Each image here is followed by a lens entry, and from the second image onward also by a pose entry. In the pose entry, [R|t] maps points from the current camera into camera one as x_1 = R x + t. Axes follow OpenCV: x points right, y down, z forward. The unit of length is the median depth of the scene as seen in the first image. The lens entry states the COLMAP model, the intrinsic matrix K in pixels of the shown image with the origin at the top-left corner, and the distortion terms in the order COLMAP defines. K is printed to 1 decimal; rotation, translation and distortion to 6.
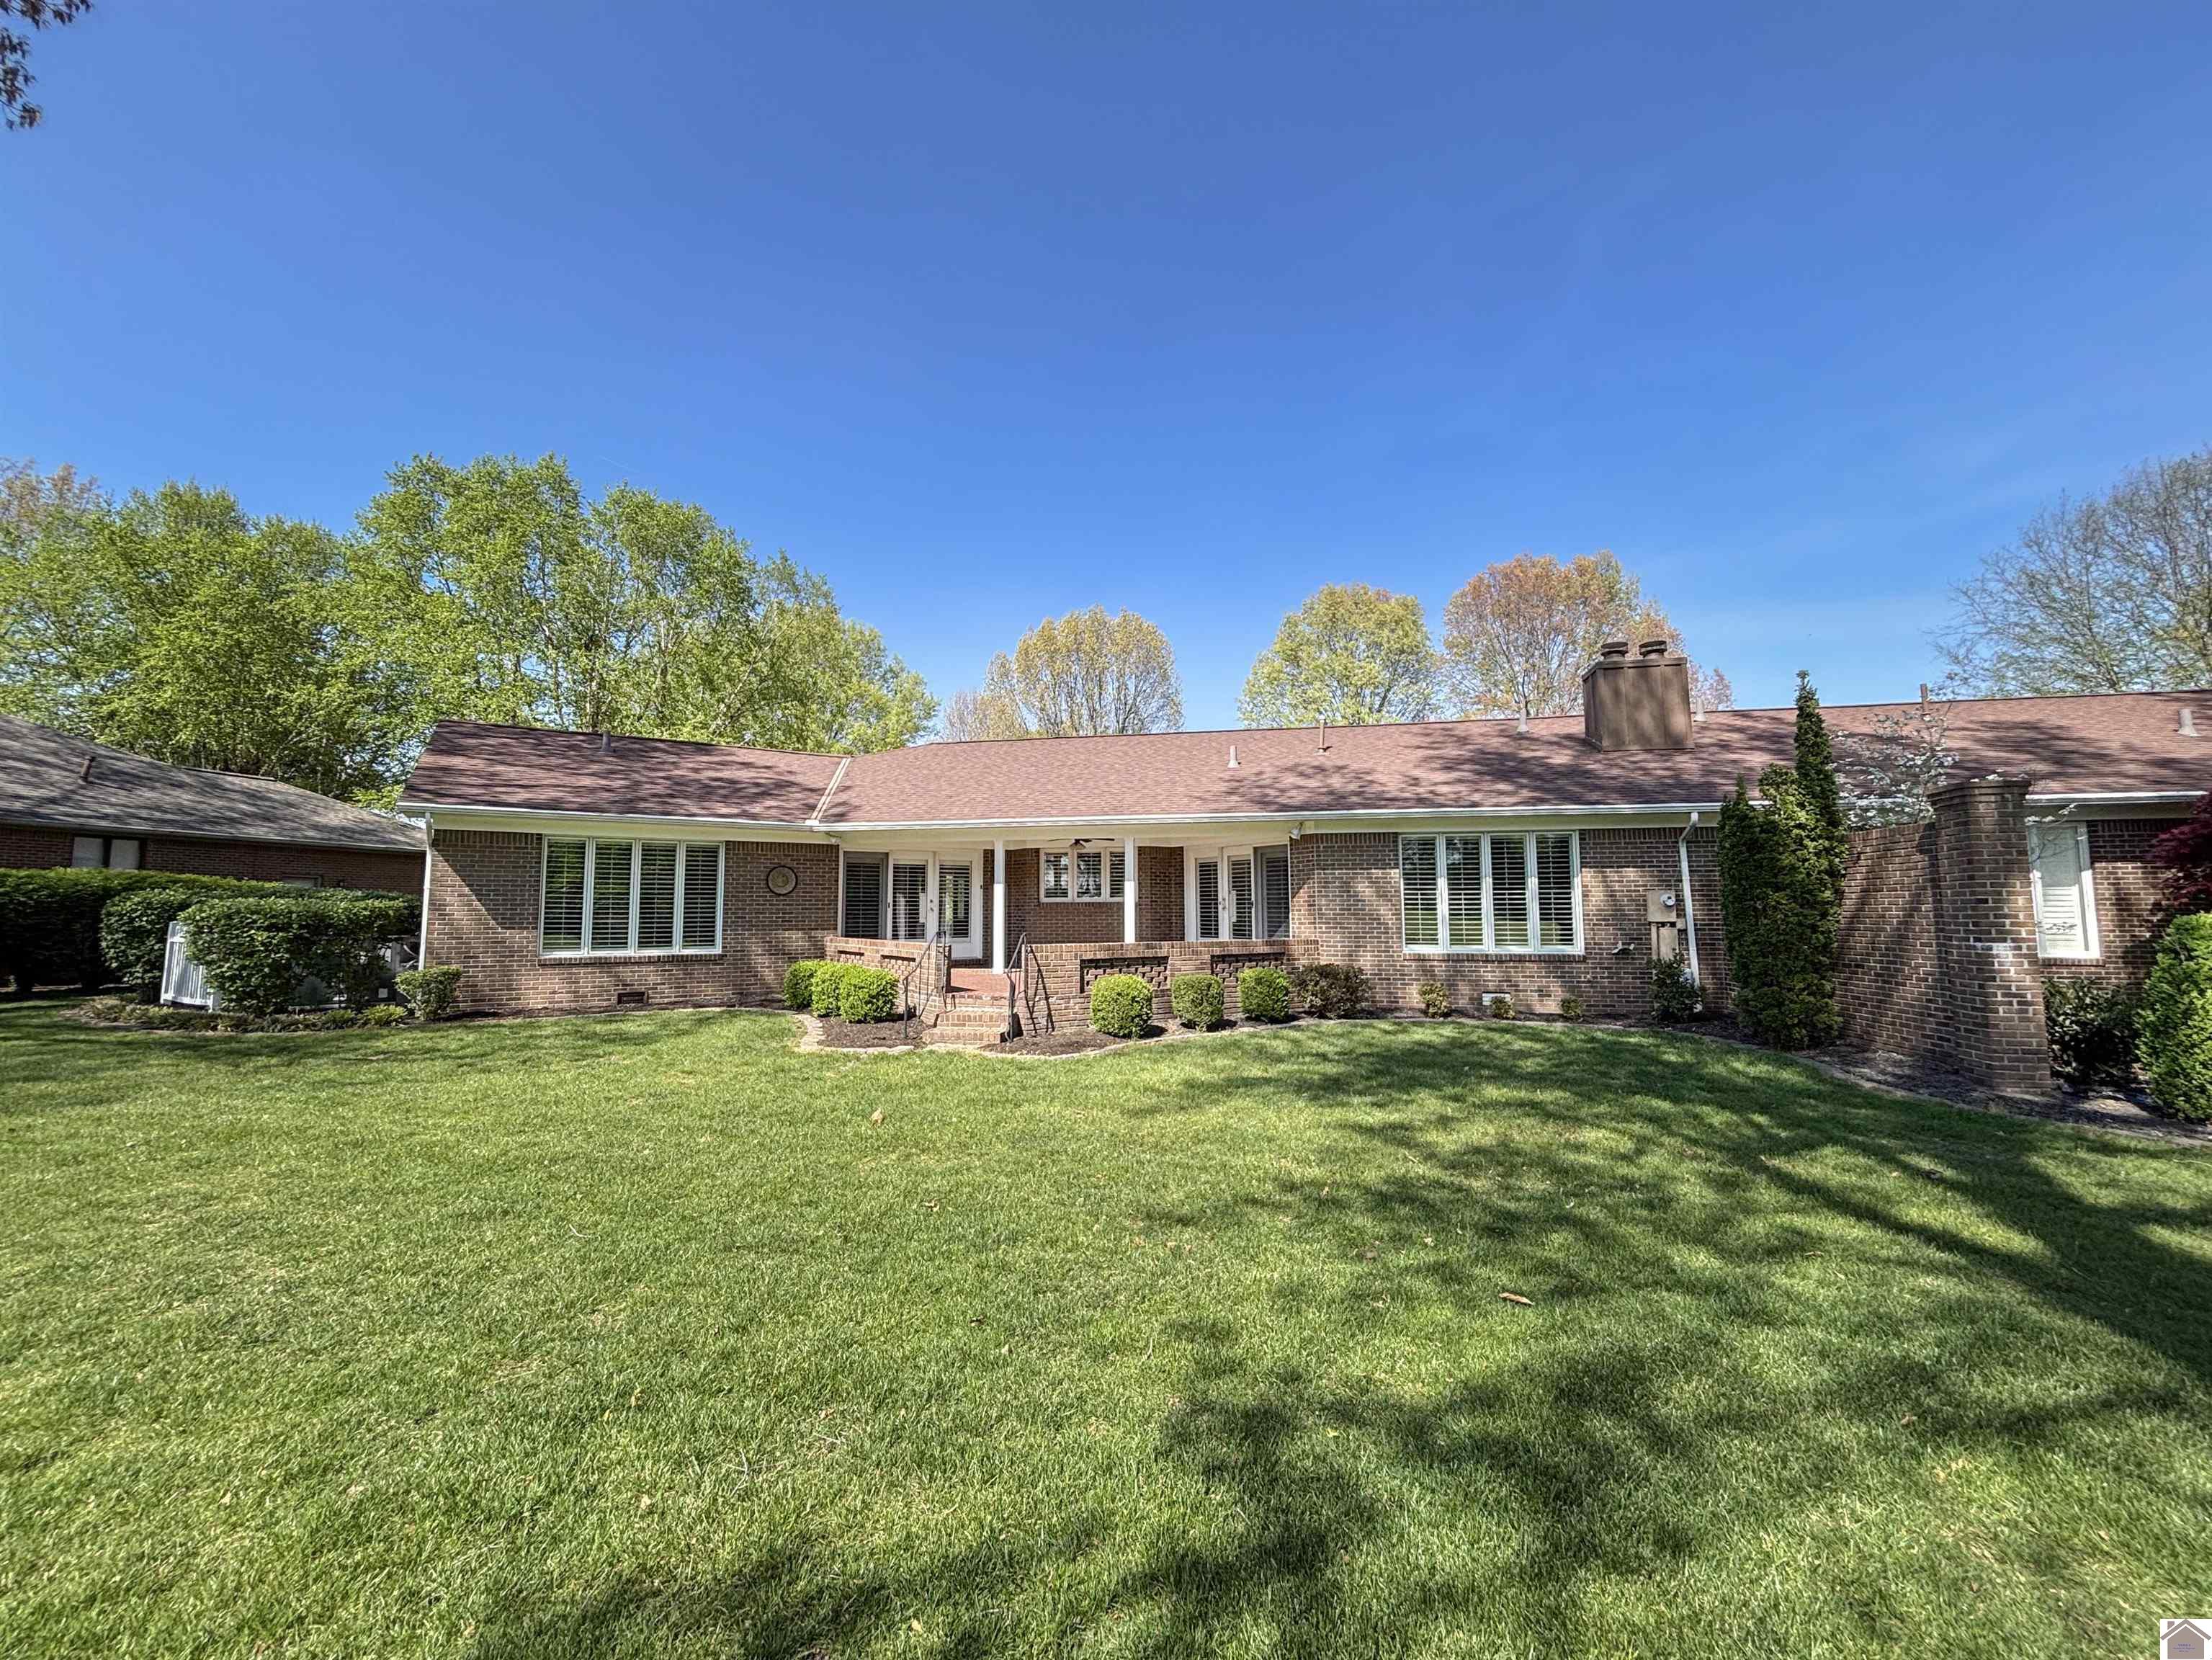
lens RADIAL K [[899.0, 0, 1106.0], [0, 899.0, 830.0], [0, 0, 1]] dist [-0.007172, -0.000305]
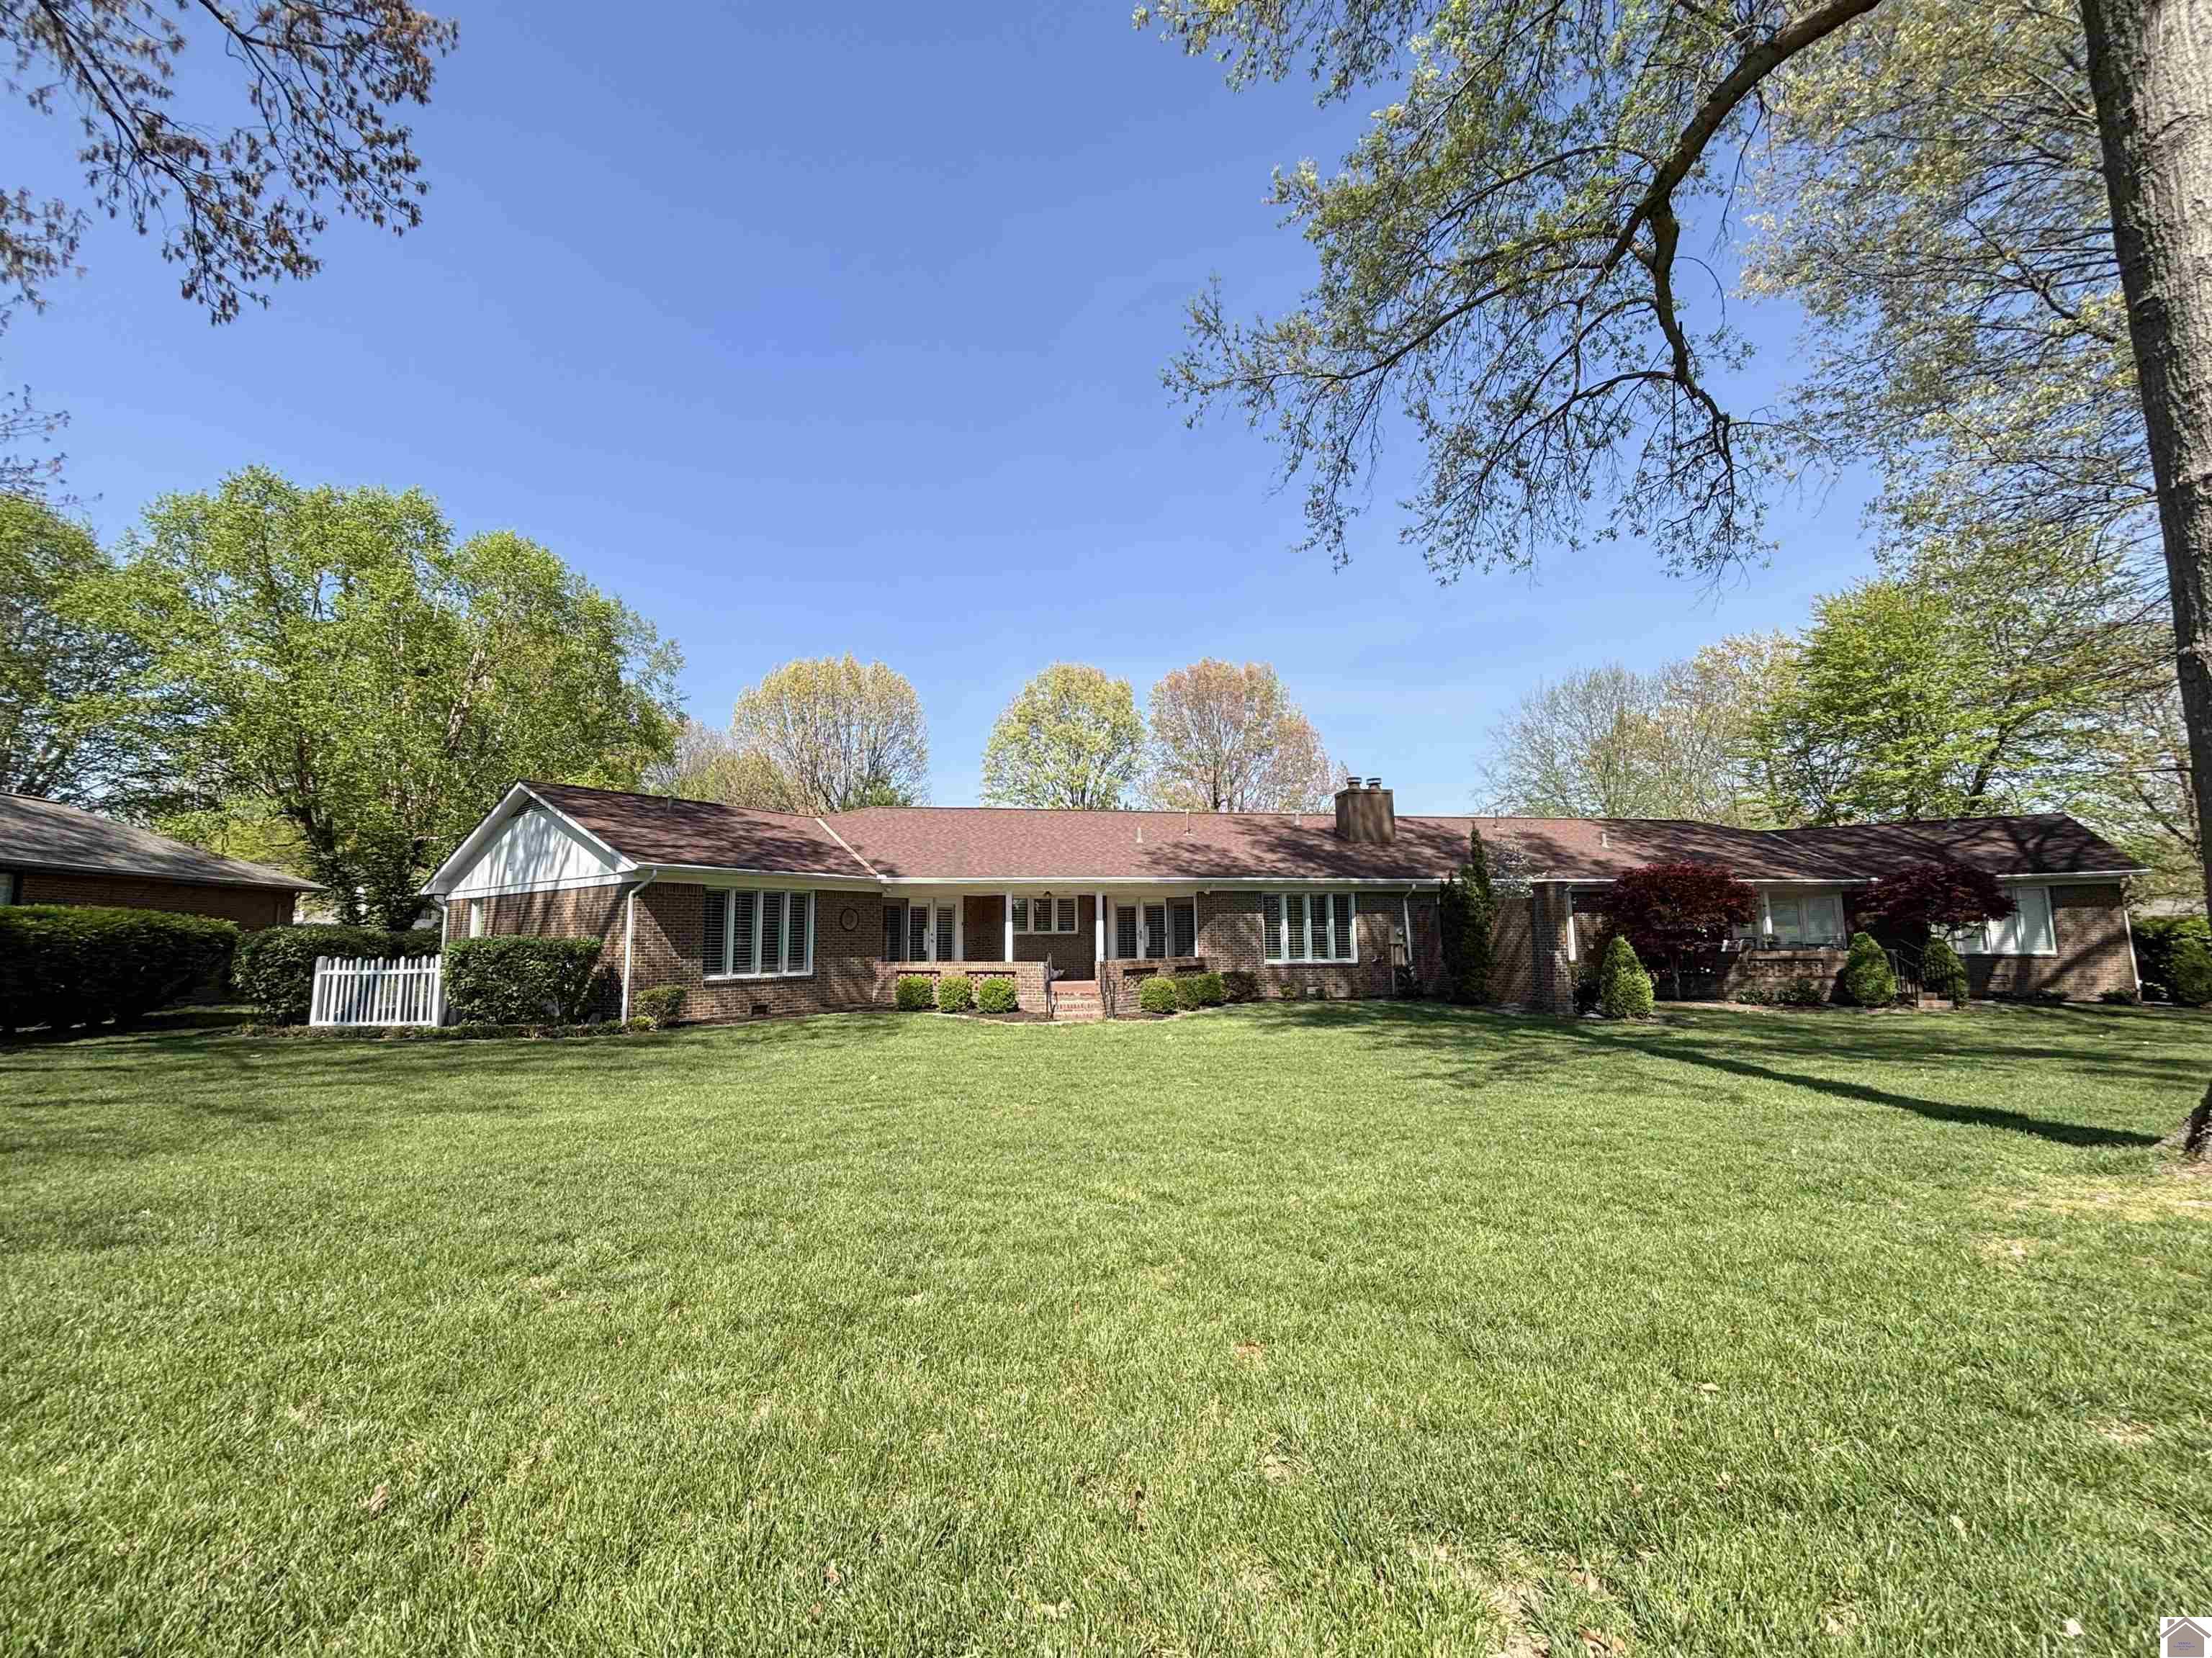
lens RADIAL K [[879.4, 0, 1106.0], [0, 879.4, 829.0], [0, 0, 1]] dist [-0.000607, -0.000145]
pose [[0.926288, 0.039090, 0.374782, -0.554266], [-0.025900, 0.998857, -0.040168, -0.040180], [-0.375924, 0.027500, 0.926242, -0.403162]]
